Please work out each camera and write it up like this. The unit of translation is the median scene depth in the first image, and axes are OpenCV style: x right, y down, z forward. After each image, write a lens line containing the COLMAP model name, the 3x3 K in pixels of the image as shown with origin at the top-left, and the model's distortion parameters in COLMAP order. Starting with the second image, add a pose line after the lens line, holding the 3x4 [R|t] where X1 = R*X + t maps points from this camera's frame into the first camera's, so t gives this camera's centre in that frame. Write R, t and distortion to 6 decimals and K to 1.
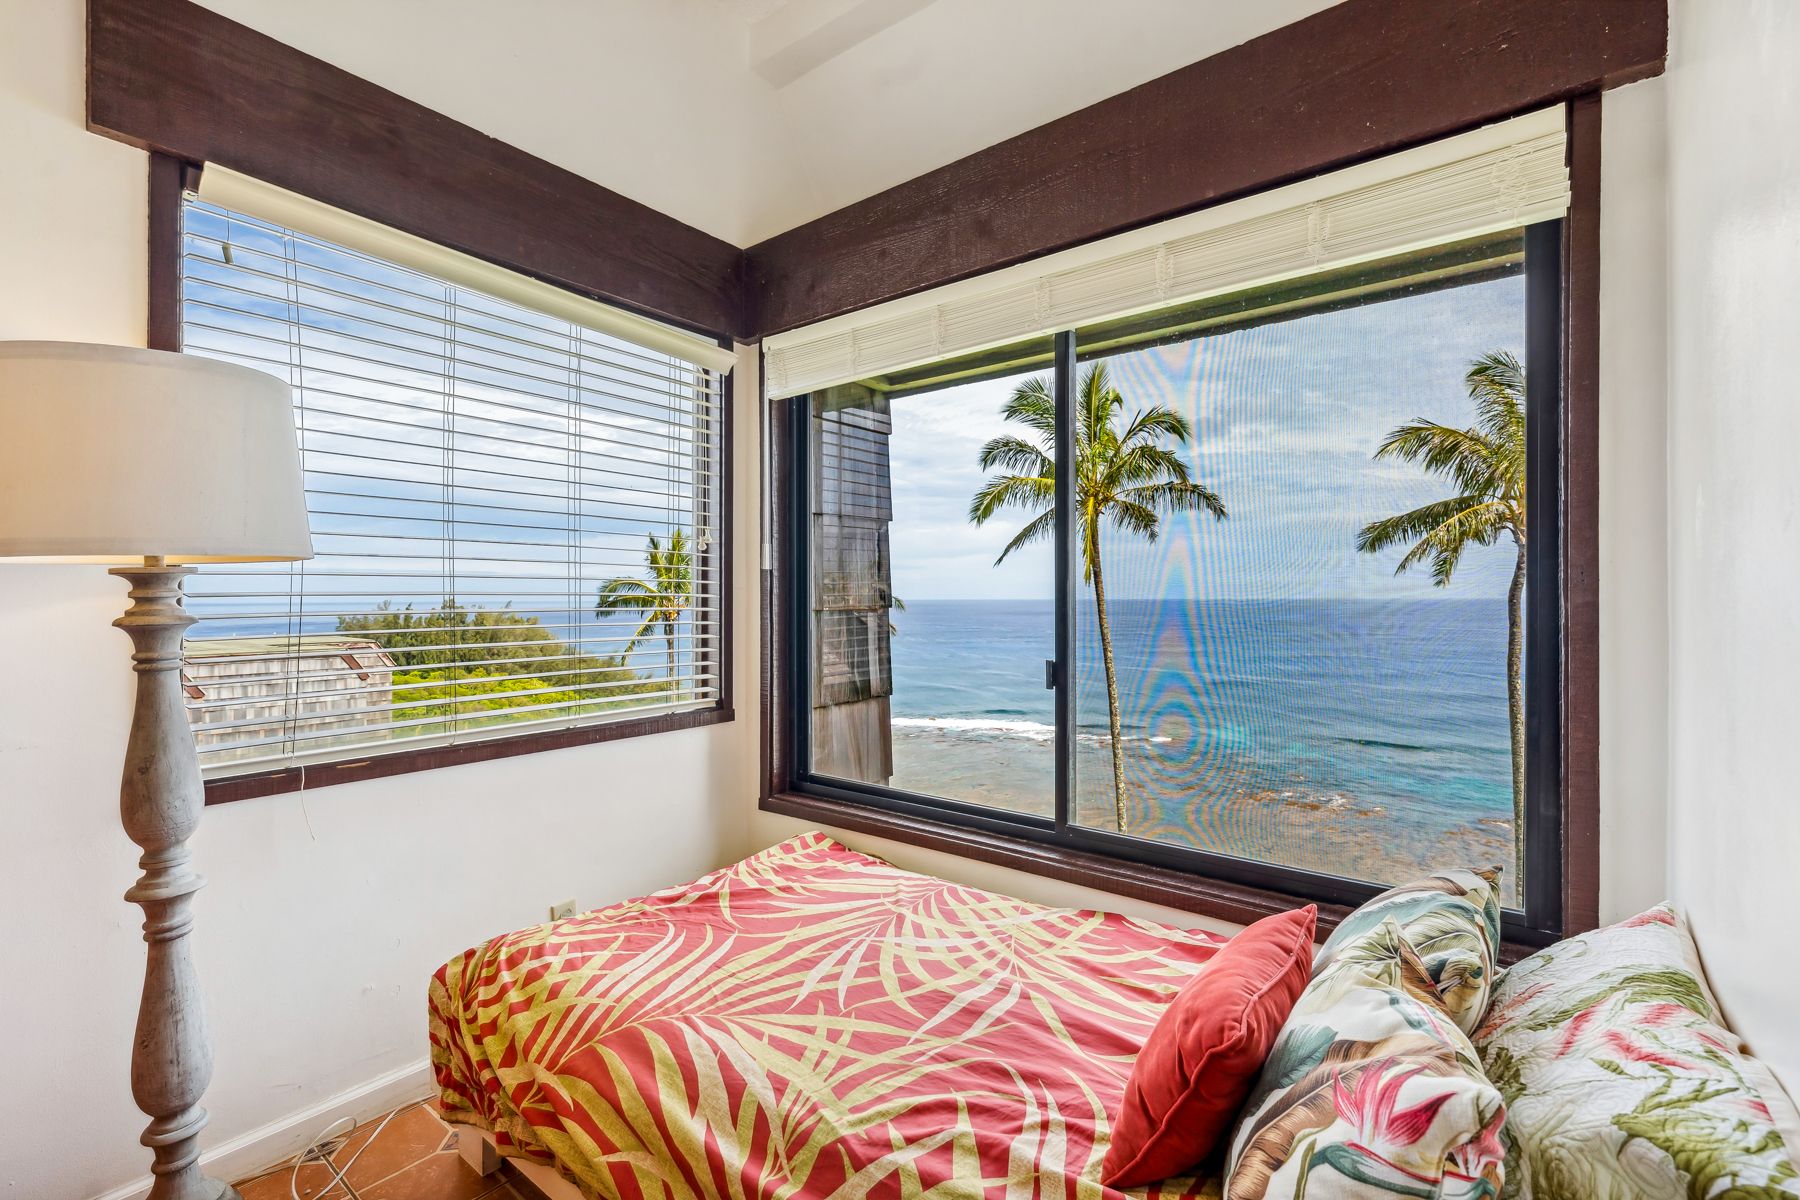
lens RADIAL K [[799.8, 0, 894.5], [0, 799.8, 595.0], [0, 0, 1]] dist [-0.003350, -0.000263]
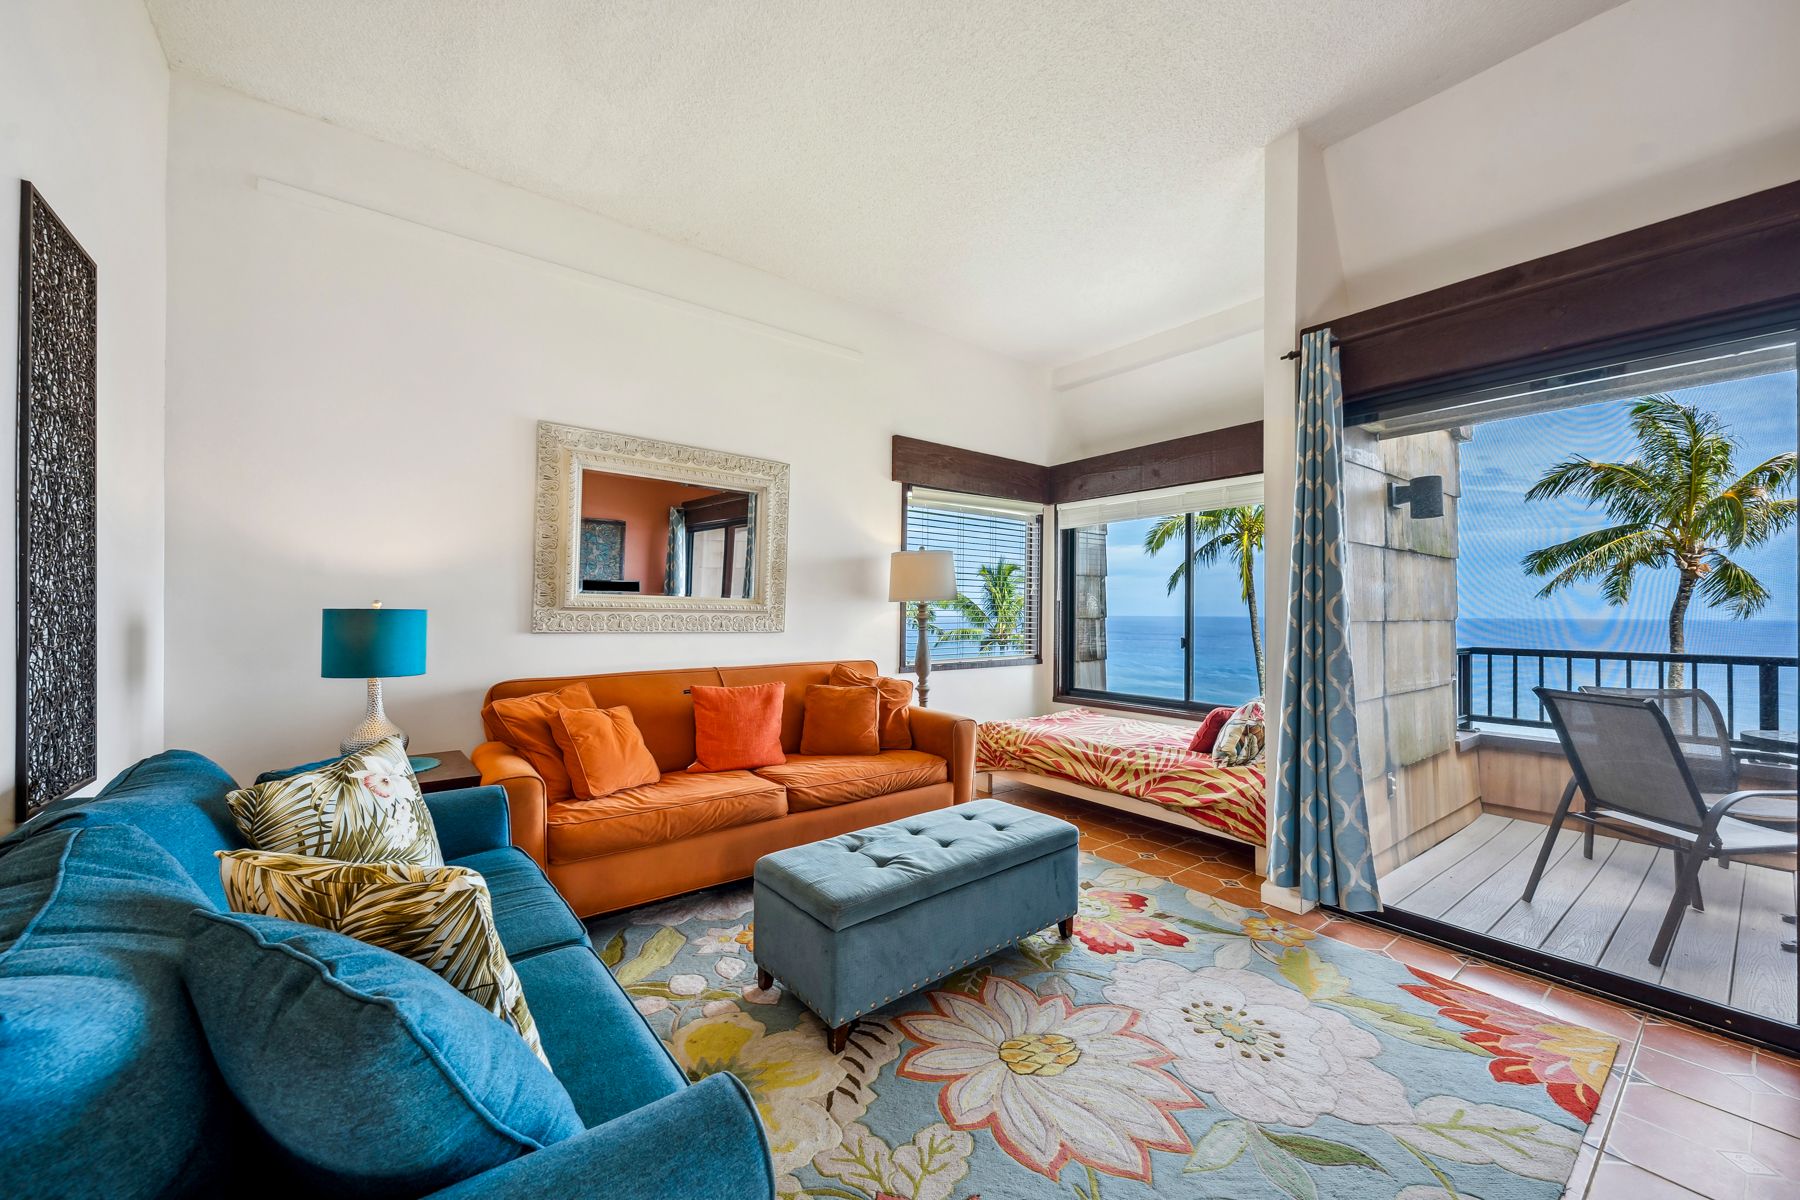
lens RADIAL K [[670.9, 0, 907.4], [0, 670.9, 606.5], [0, 0, 1]] dist [0.023942, -0.009670]
pose [[0.972735, 0.005938, -0.231841, -0.167422], [-0.007496, 0.999955, -0.005837, 0.000104], [0.231796, 0.007415, 0.972736, -1.334774]]
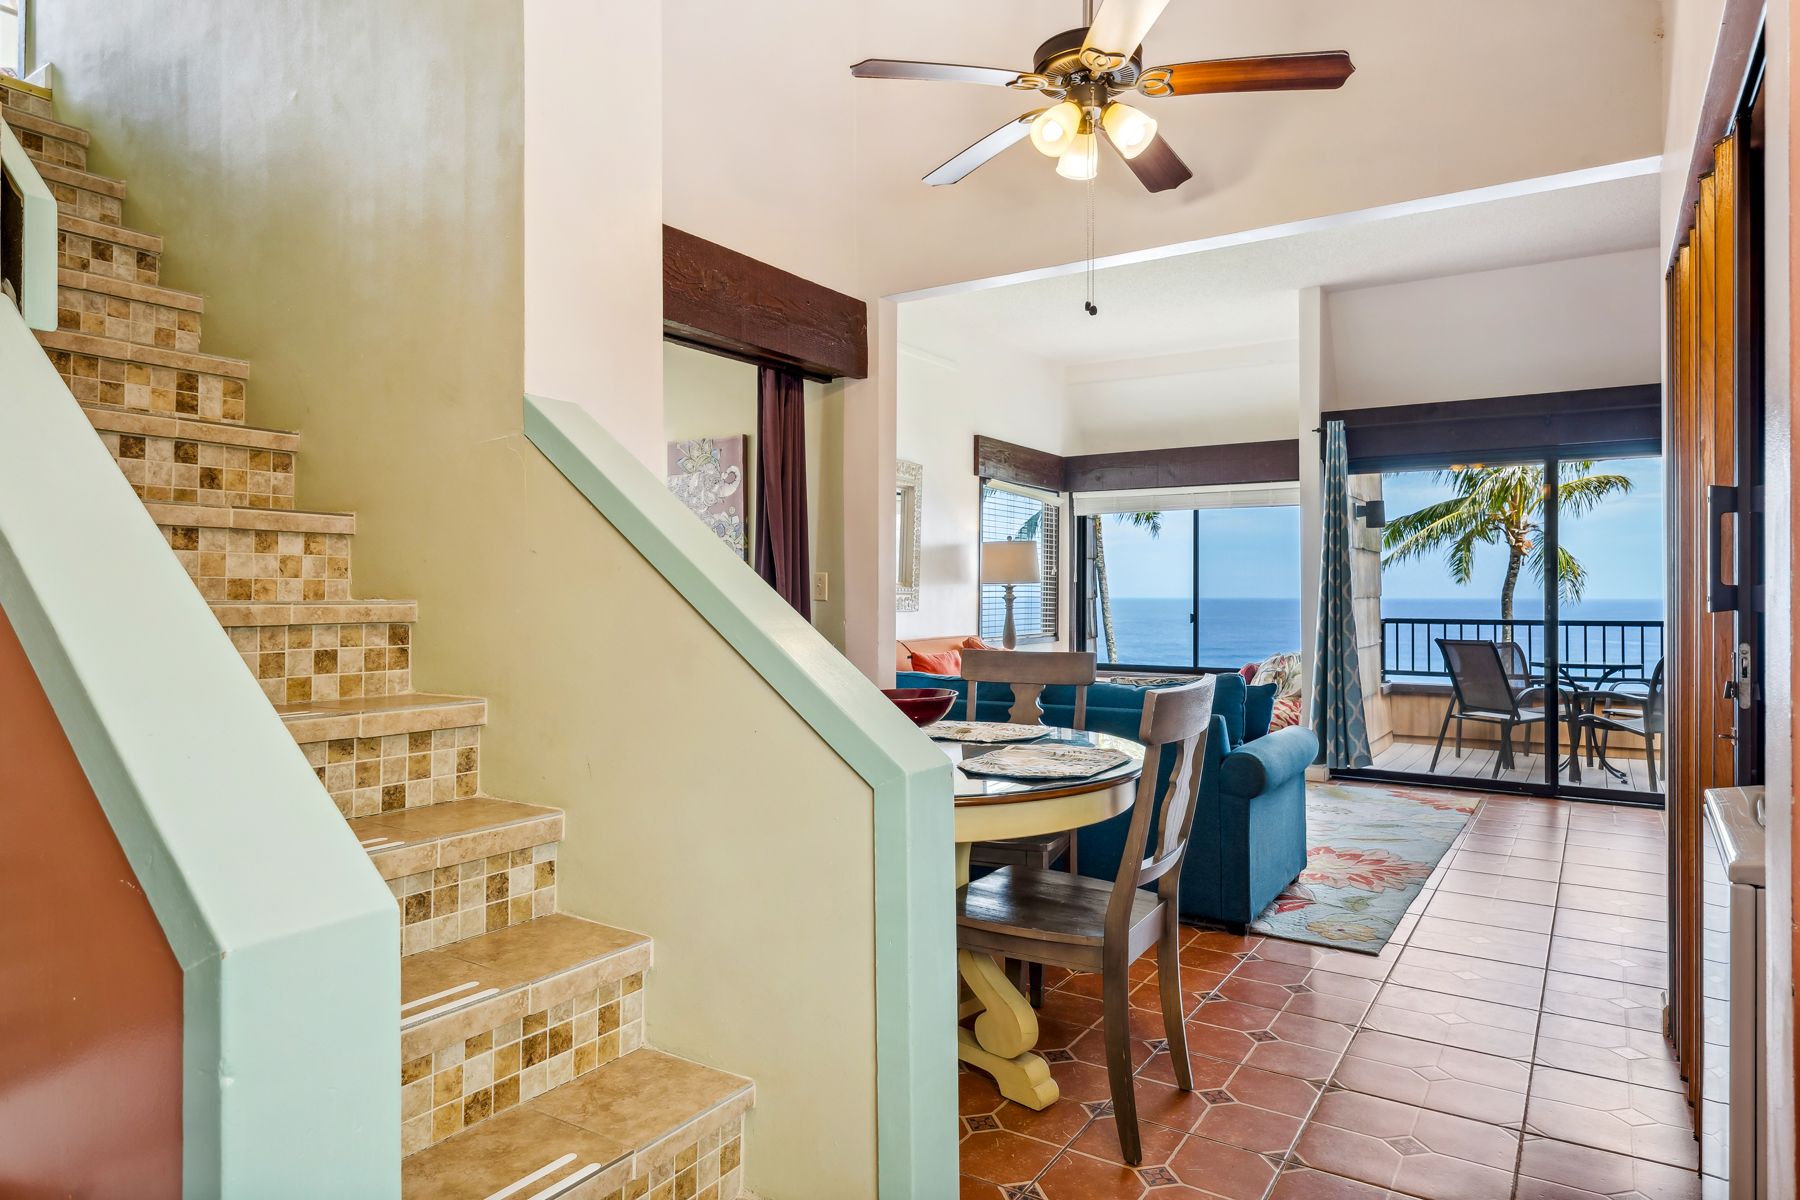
lens RADIAL K [[1069.1, 0, 900.8], [0, 1069.1, 579.3], [0, 0, 1]] dist [-0.002285, -0.000584]
pose [[0.995469, 0.005013, 0.094957, -1.309759], [-0.003875, 0.999918, -0.012174, 0.004028], [-0.095010, 0.011751, 0.995407, -2.990703]]
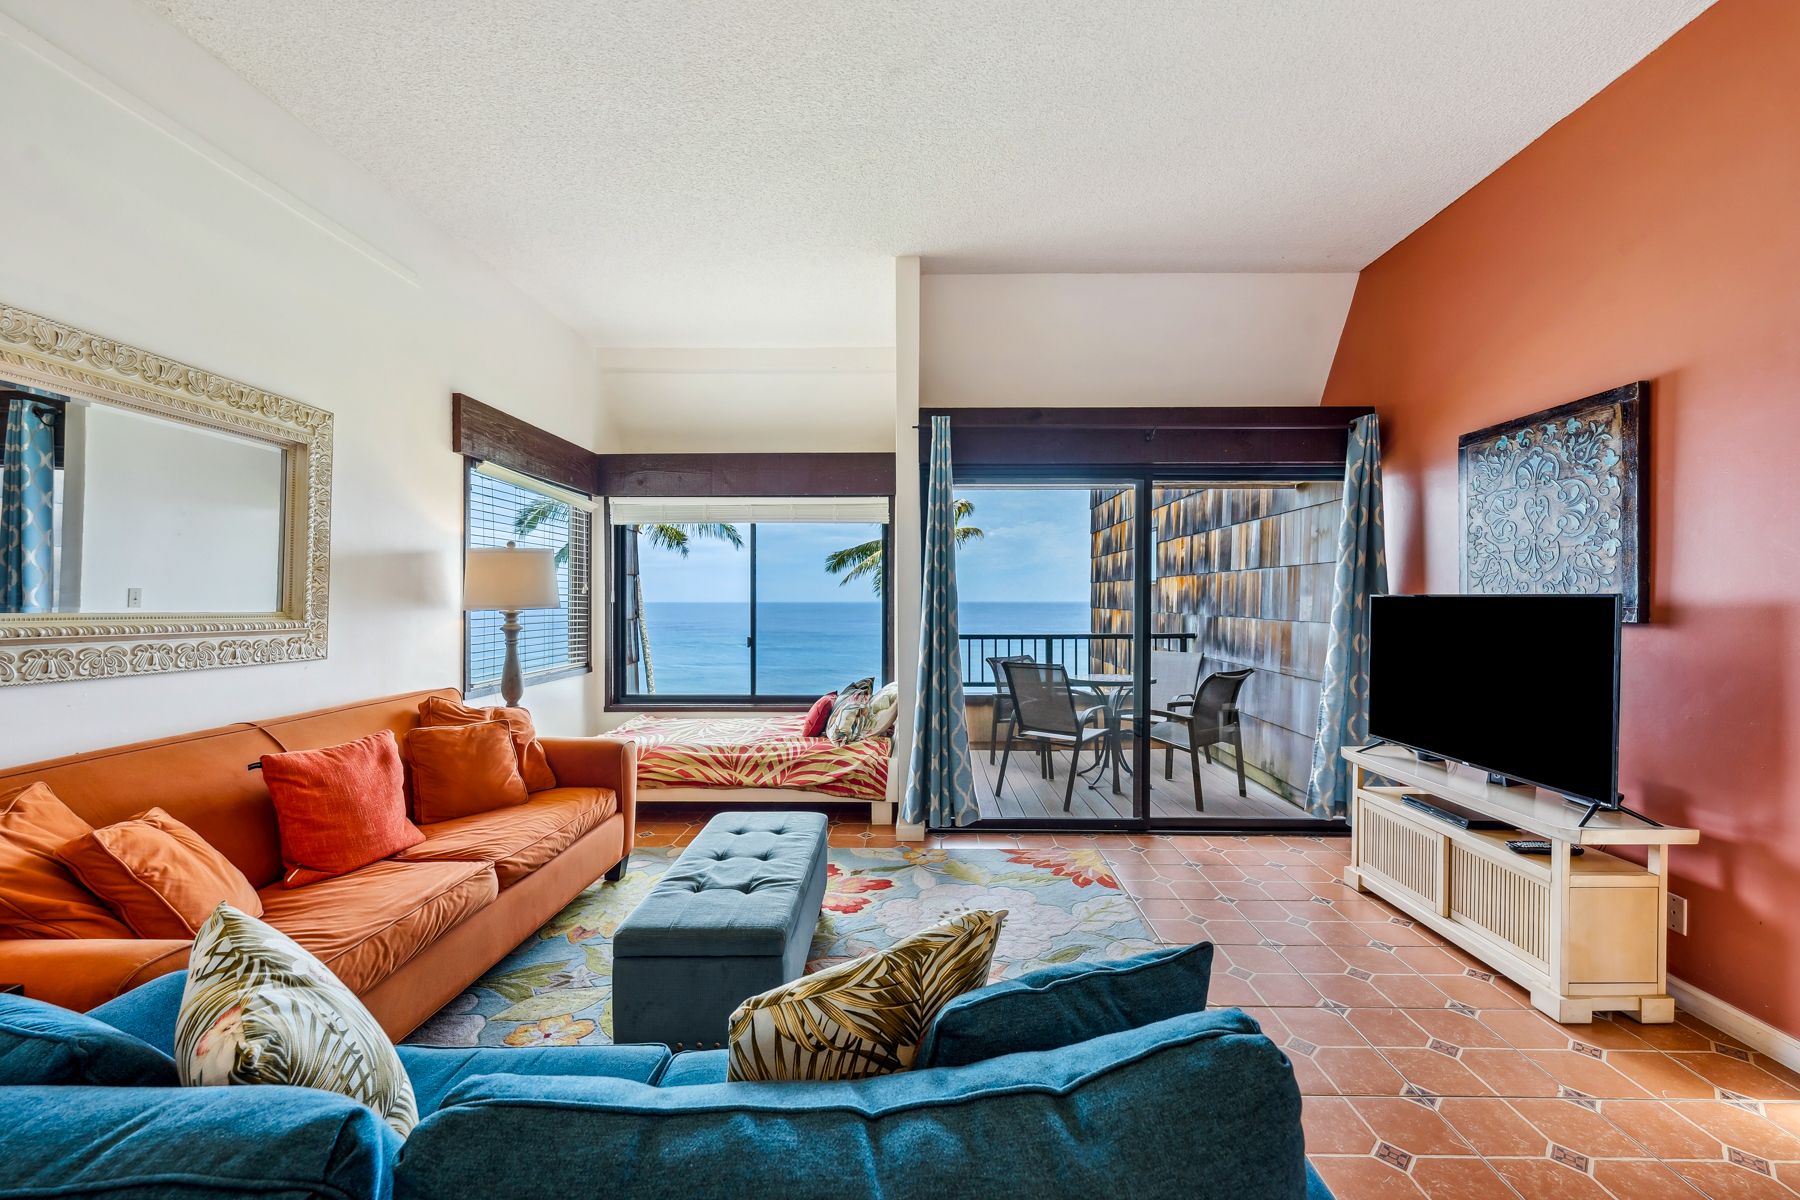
lens RADIAL K [[713.2, 0, 916.5], [0, 713.2, 608.7], [0, 0, 1]] dist [0.000765, 0.000085]
pose [[0.792503, -0.005922, 0.609839, -0.867868], [-0.002292, 0.999917, 0.012689, -0.052093], [-0.609864, -0.011454, 0.792423, -1.350397]]
